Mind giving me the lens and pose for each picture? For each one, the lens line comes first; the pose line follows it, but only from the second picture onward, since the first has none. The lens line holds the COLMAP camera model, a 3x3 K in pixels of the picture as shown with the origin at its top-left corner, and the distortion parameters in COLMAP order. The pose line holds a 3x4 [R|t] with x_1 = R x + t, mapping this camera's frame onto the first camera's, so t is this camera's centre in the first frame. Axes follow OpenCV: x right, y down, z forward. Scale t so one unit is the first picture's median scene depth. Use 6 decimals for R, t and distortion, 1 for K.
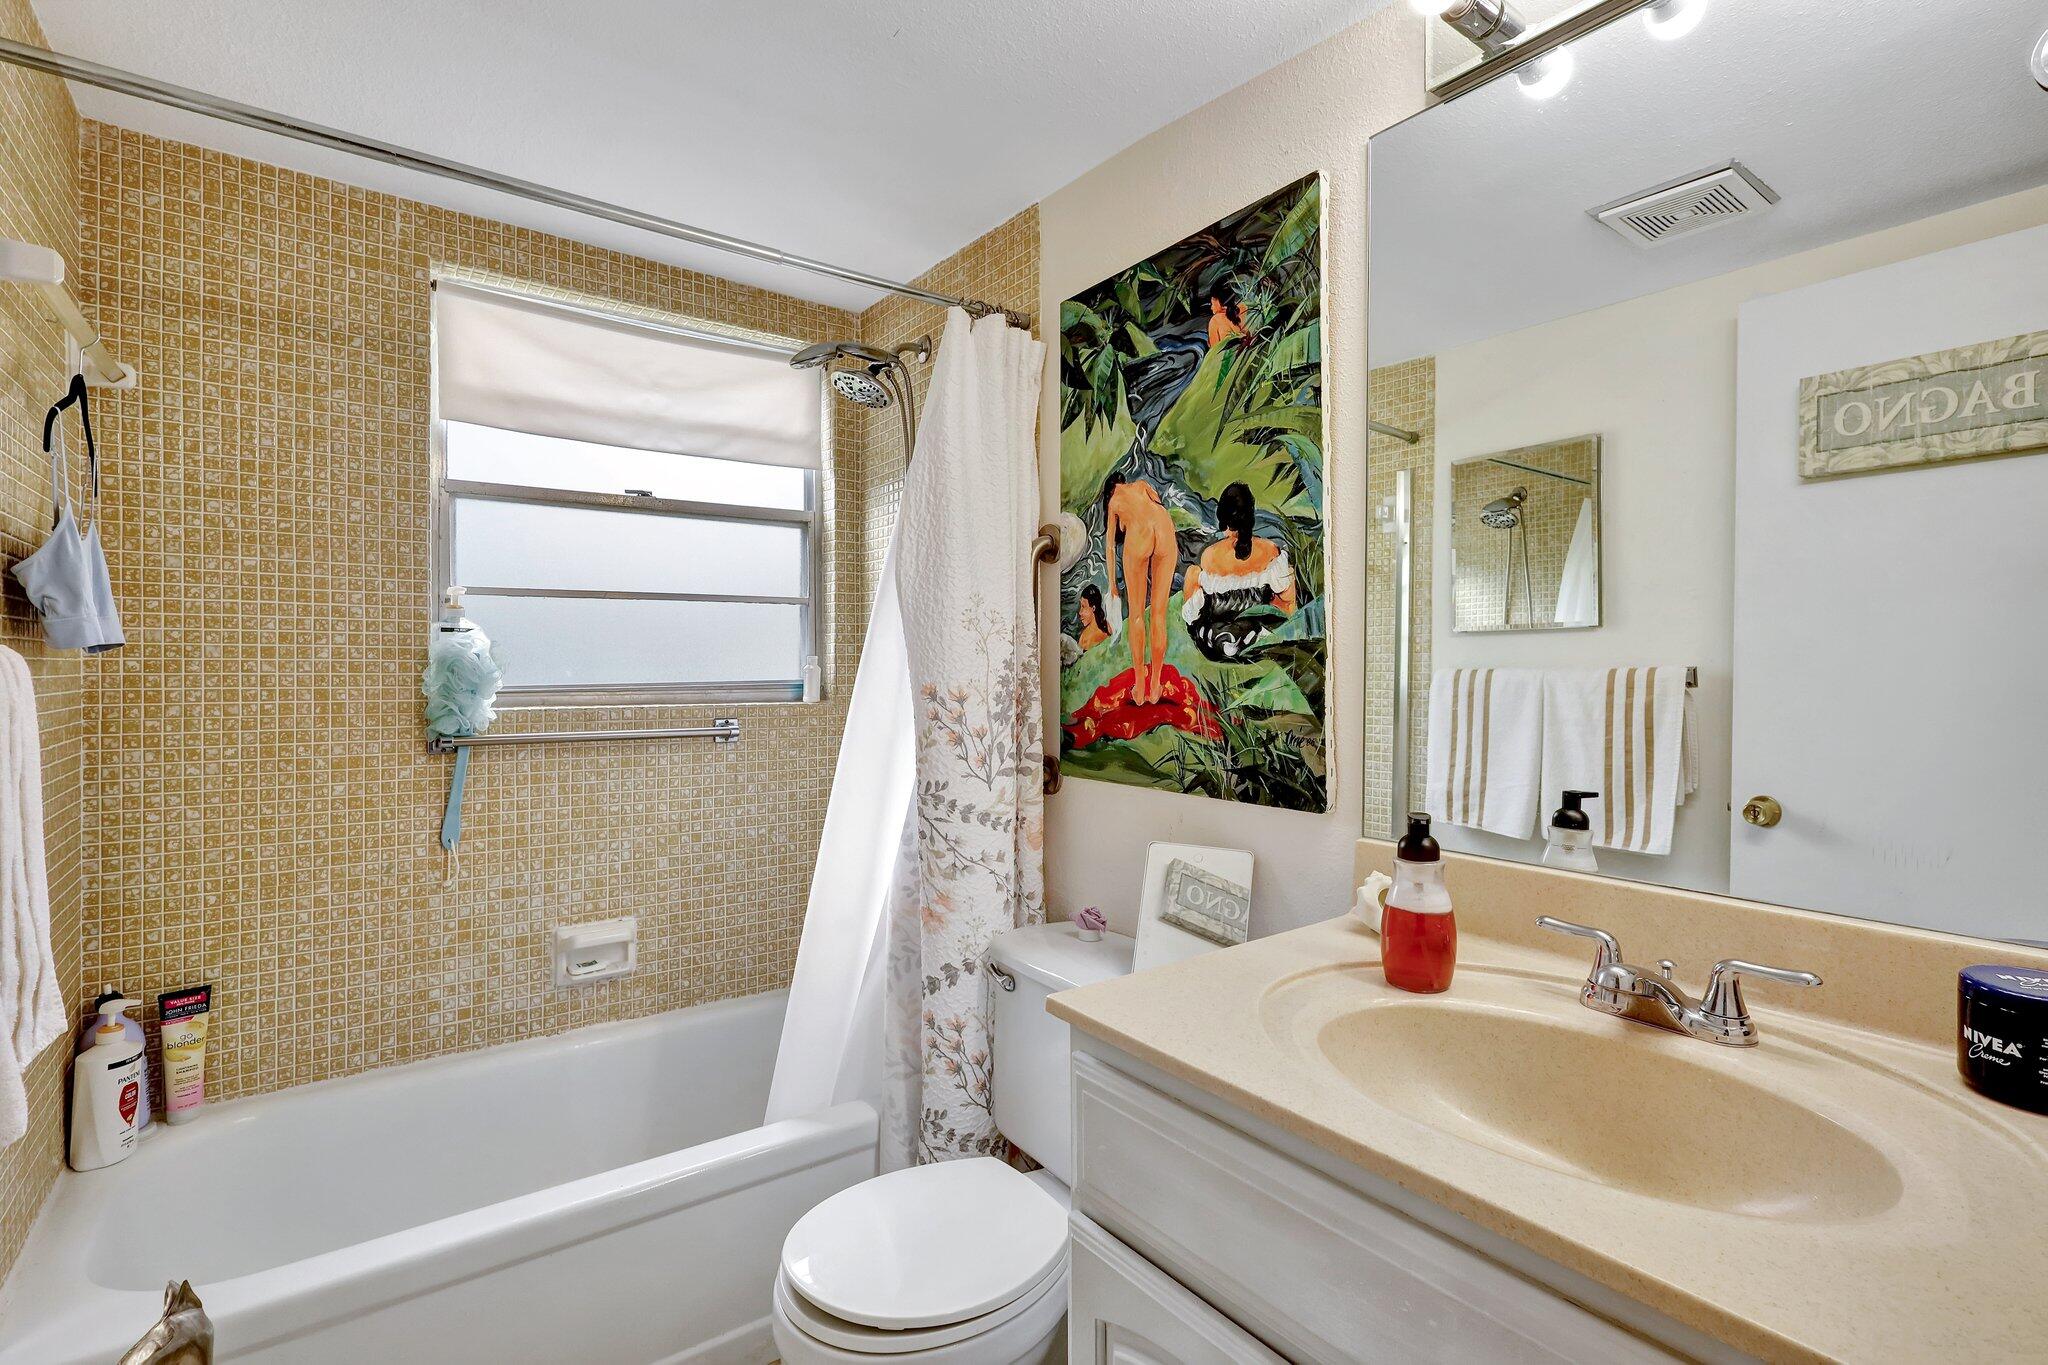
lens RADIAL K [[940.9, 0, 1025.3], [0, 940.9, 678.1], [0, 0, 1]] dist [0.001951, 0.001003]
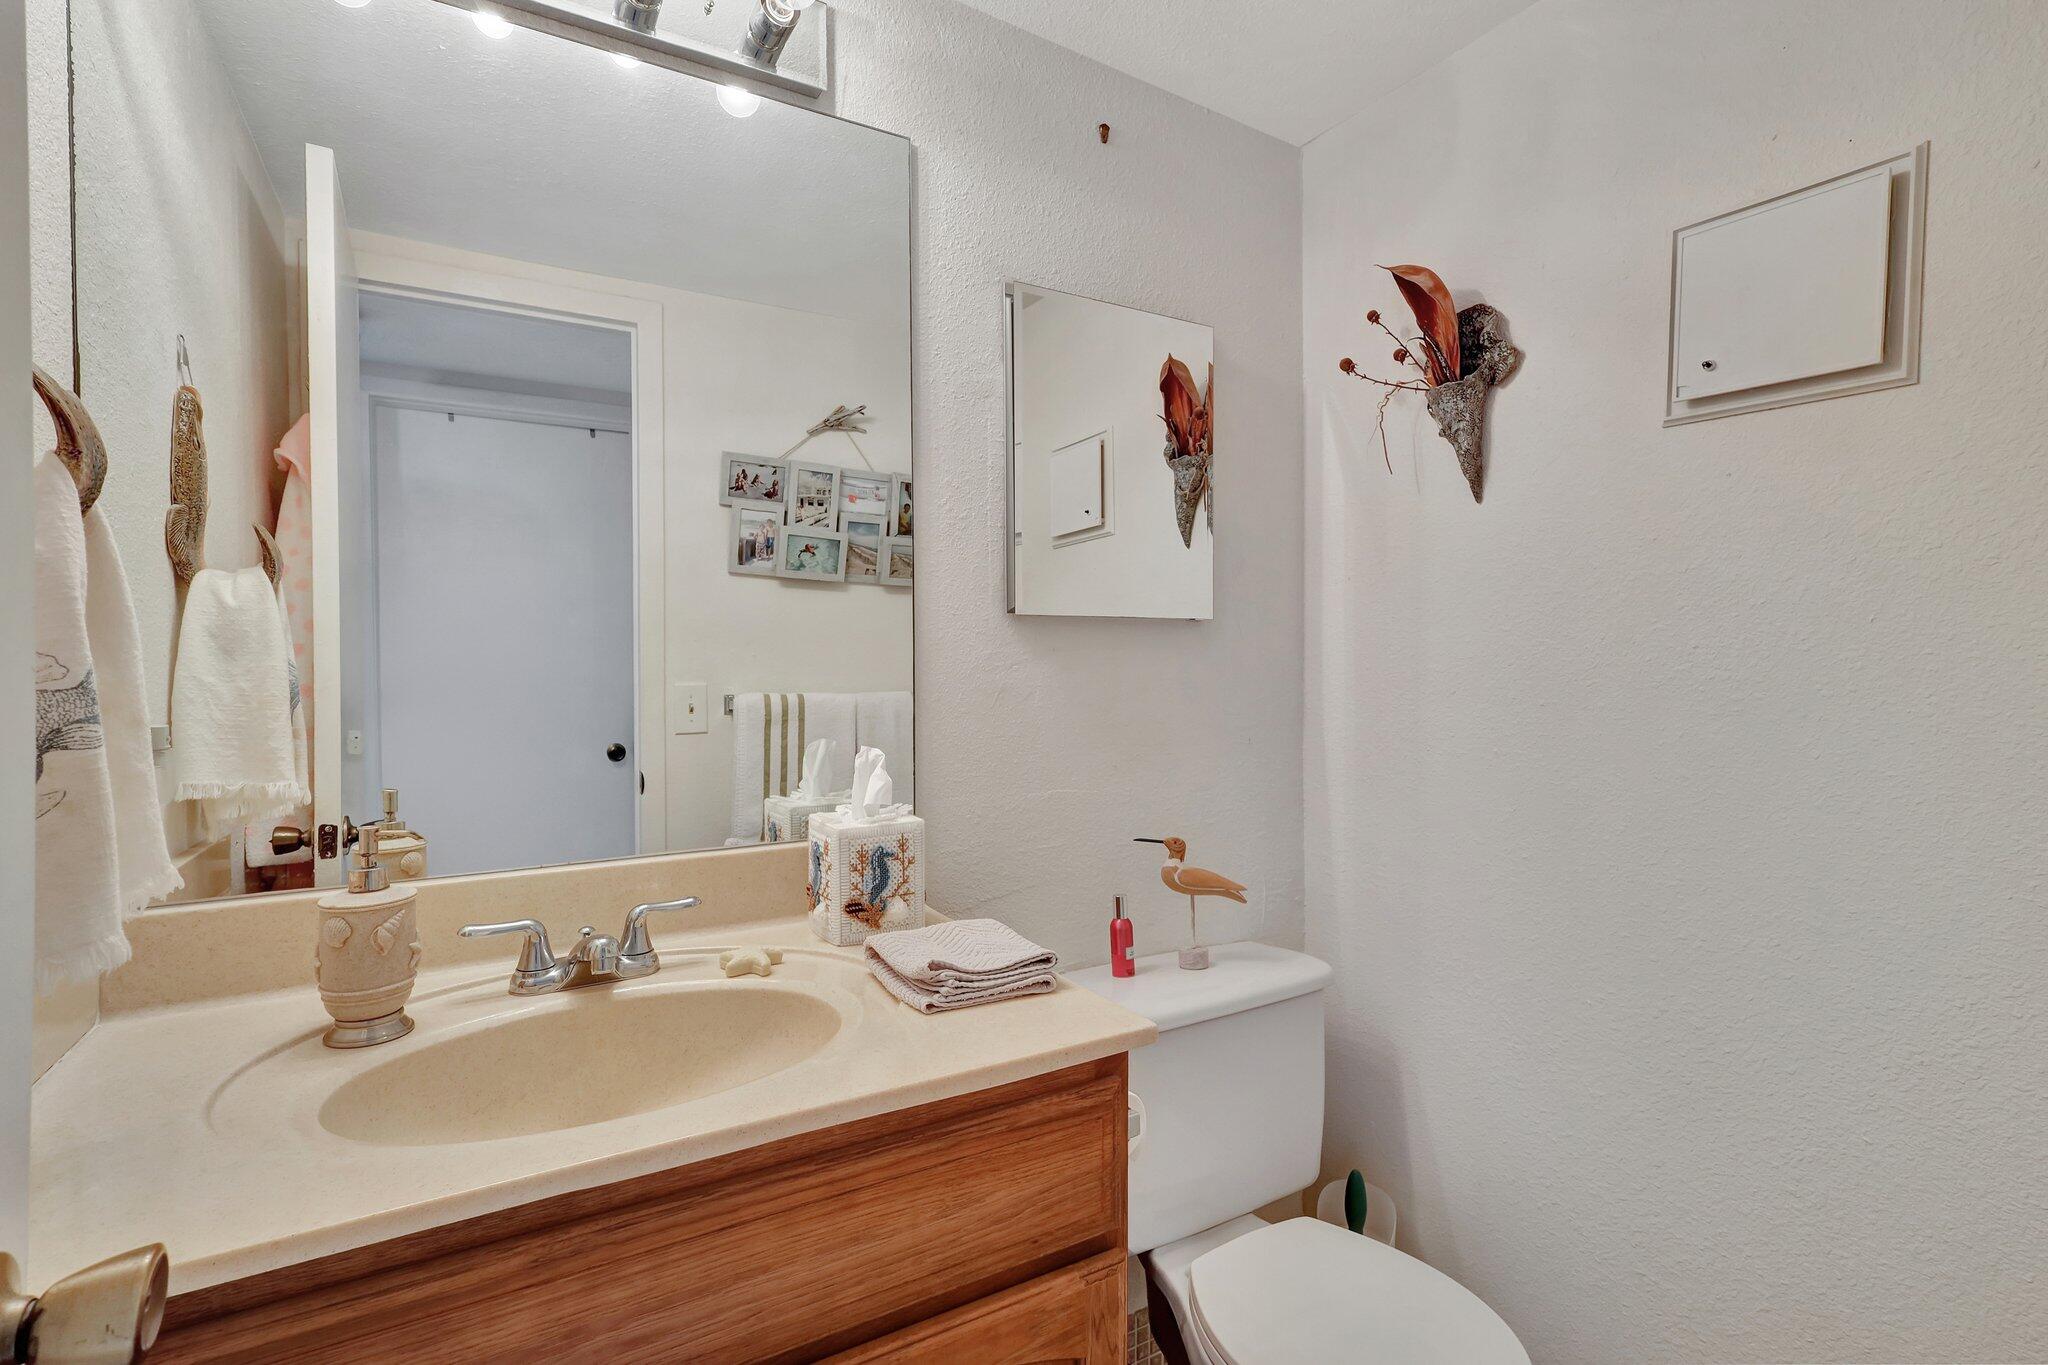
lens RADIAL K [[940.9, 0, 1025.3], [0, 940.9, 678.1], [0, 0, 1]] dist [0.001951, 0.001003]
pose [[0.111701, -0.027754, 0.993354, -0.446812], [0.006327, 0.999610, 0.027217, -0.045747], [-0.993722, 0.003245, 0.111833, 0.330052]]
